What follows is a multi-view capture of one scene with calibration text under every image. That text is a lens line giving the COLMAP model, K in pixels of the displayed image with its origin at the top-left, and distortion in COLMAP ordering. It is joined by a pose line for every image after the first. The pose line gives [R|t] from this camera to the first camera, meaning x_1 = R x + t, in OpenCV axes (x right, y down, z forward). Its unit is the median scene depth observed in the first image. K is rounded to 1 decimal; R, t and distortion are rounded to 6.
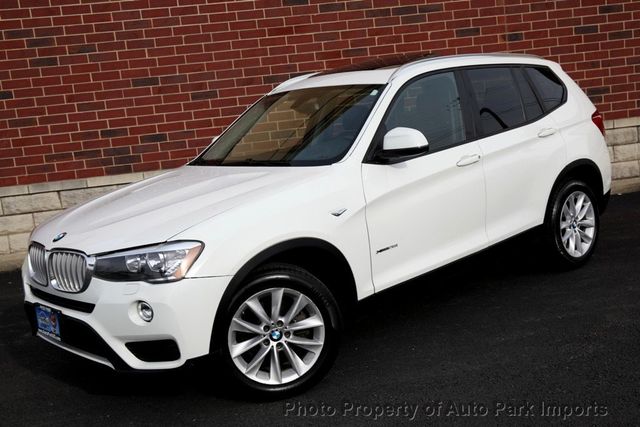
lens RADIAL K [[765.0, 0, 320.0], [0, 765.0, 213.5], [0, 0, 1]] dist [0.003925, 0.073787]
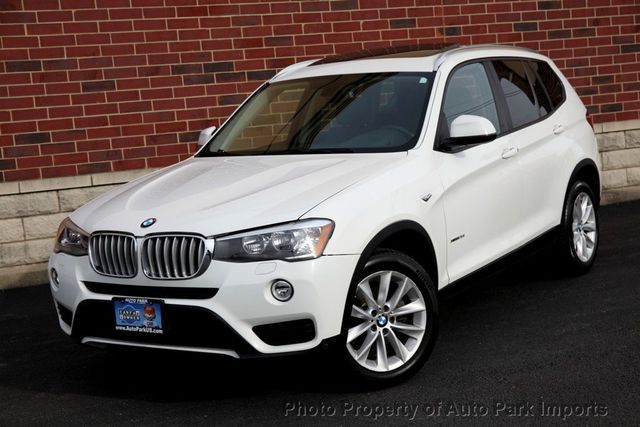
lens RADIAL K [[1086.0, 0, 329.8], [0, 1086.0, 213.8], [0, 0, 1]] dist [0.071327, 0.172979]
pose [[0.961450, -0.002440, 0.274968, -0.333955], [0.018443, 0.998281, -0.055628, 0.065888], [-0.274360, 0.058555, 0.959843, -0.211938]]
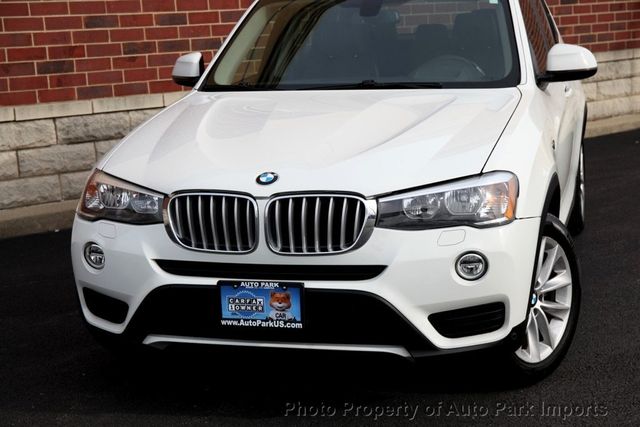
lens RADIAL K [[1177.1, 0, 337.8], [0, 1177.1, 214.6], [0, 0, 1]] dist [0.088638, 0.207305]
pose [[0.834276, -0.028709, 0.550600, -0.585971], [0.037630, 0.999280, -0.004913, 0.047723], [-0.550062, 0.024818, 0.834755, 0.070171]]
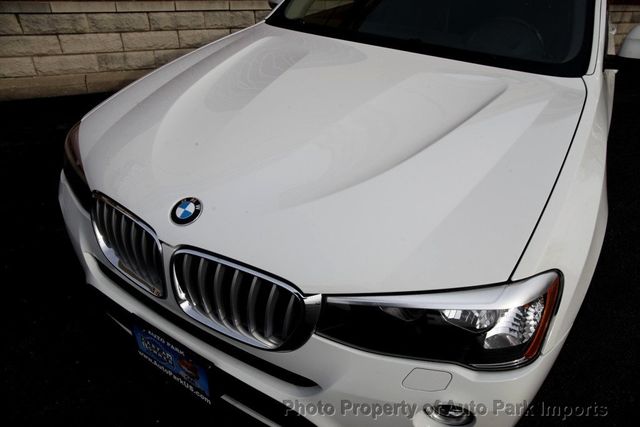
lens RADIAL K [[431.2, 0, 320.0], [0, 431.2, 213.5], [0, 0, 1]] dist [-0.033186, 0.001072]
pose [[0.947329, -0.028395, 0.318999, -0.236706], [-0.099117, 0.921163, 0.376342, -0.050726], [-0.304537, -0.388139, 0.869831, 0.508509]]
